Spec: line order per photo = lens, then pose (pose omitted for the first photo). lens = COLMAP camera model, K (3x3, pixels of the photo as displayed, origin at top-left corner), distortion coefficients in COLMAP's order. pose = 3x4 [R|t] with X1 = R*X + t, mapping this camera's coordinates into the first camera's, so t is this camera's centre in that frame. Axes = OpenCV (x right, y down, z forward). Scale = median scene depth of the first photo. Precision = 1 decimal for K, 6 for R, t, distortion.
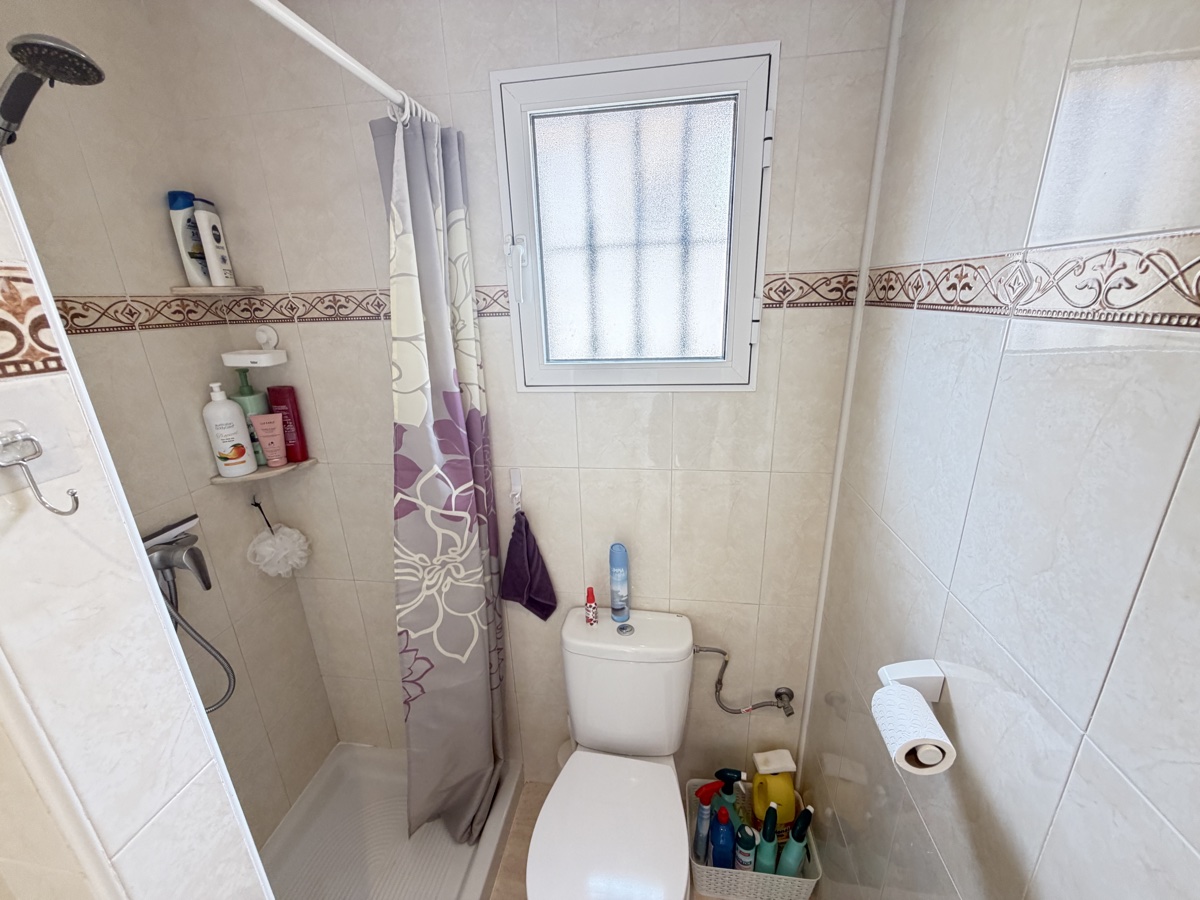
lens RADIAL K [[479.0, 0, 598.3], [0, 479.0, 452.1], [0, 0, 1]] dist [0.002022, -0.000087]
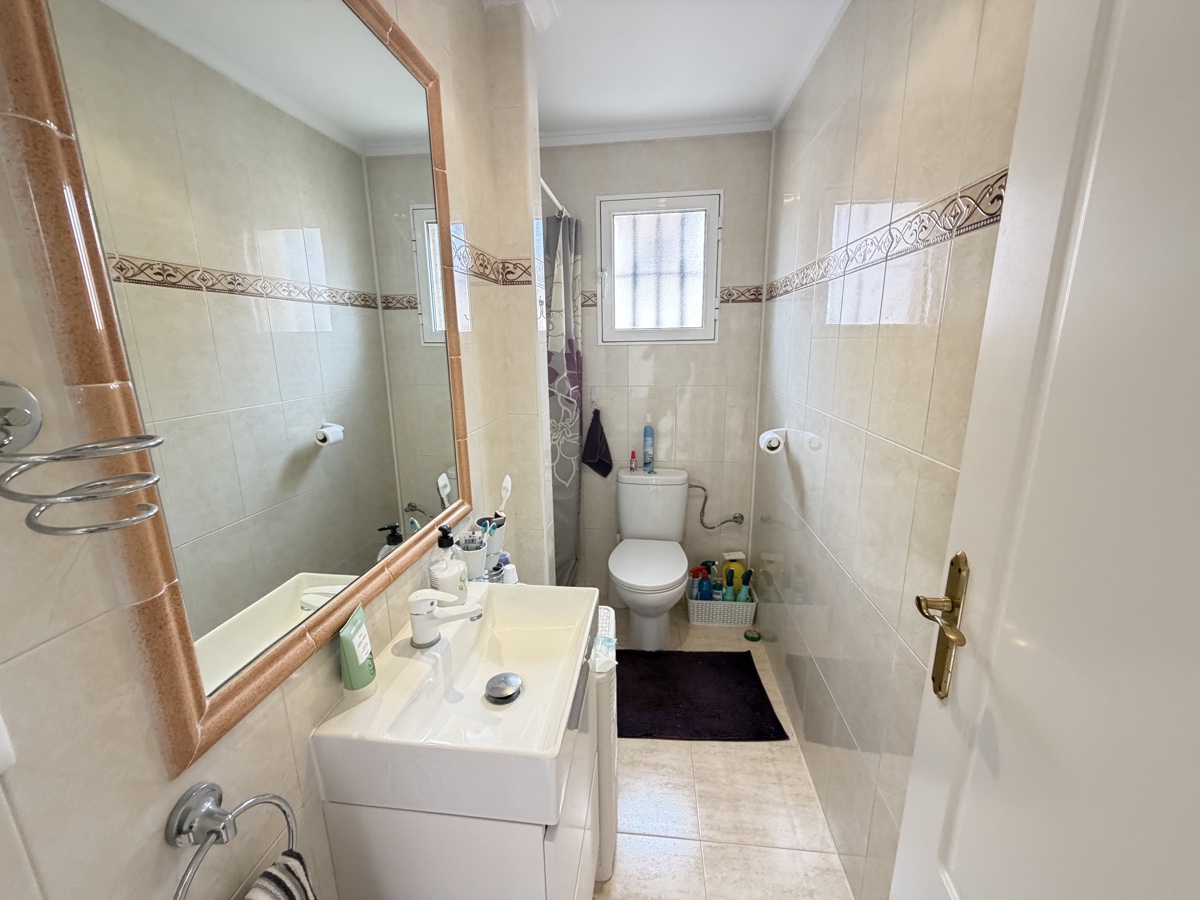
lens RADIAL K [[479.0, 0, 598.3], [0, 479.0, 452.1], [0, 0, 1]] dist [0.002022, -0.000087]
pose [[0.999513, 0.010015, 0.029549, -0.222596], [-0.007335, 0.995967, -0.089424, 0.488909], [-0.030325, 0.089164, 0.995555, -0.918529]]
